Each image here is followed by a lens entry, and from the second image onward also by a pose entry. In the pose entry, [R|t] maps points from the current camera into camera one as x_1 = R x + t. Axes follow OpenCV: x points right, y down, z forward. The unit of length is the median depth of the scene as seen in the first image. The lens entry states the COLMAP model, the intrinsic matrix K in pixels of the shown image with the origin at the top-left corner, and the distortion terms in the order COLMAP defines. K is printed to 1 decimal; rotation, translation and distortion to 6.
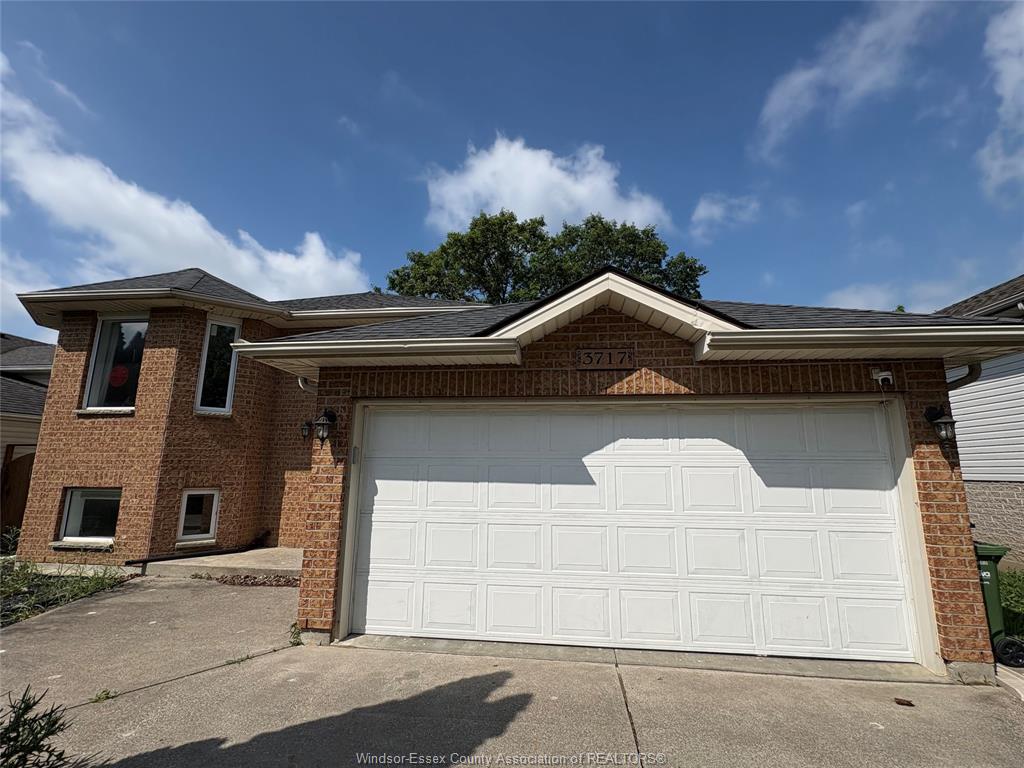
lens RADIAL K [[456.9, 0, 514.0], [0, 456.9, 380.3], [0, 0, 1]] dist [-0.002679, 0.000011]
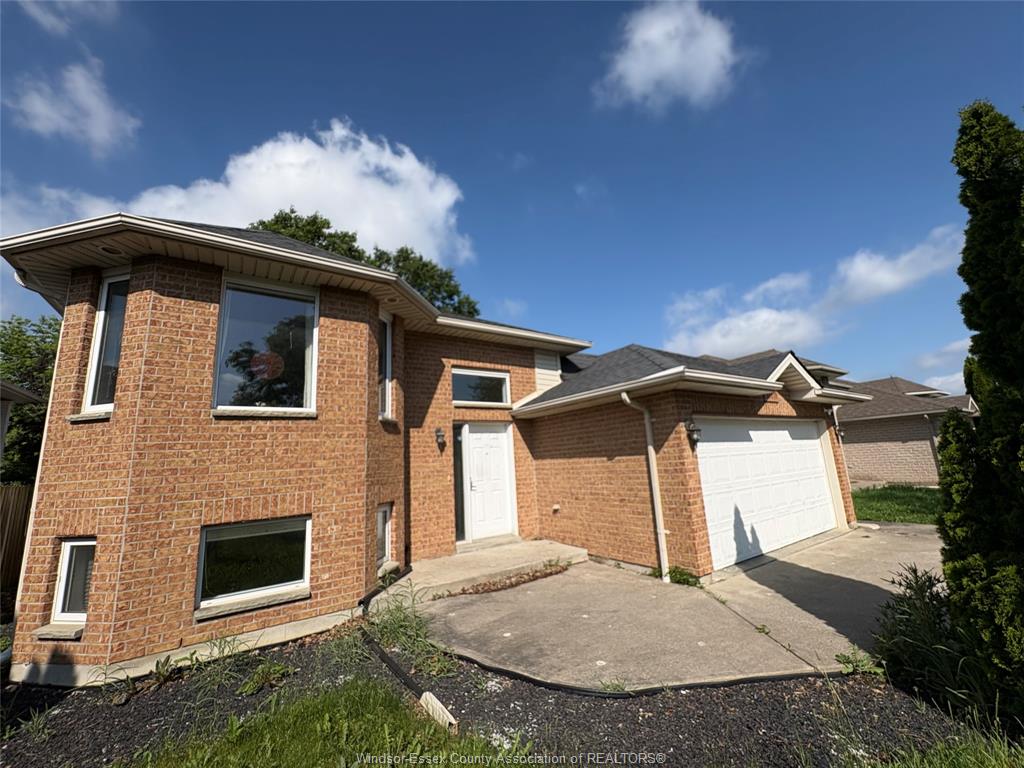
lens RADIAL K [[408.4, 0, 509.8], [0, 408.4, 383.7], [0, 0, 1]] dist [0.001896, -0.000101]
pose [[0.756829, 0.076517, 0.649118, -1.100460], [-0.060298, 0.997063, -0.047228, 0.030839], [-0.650825, -0.003398, 0.759220, 0.270328]]
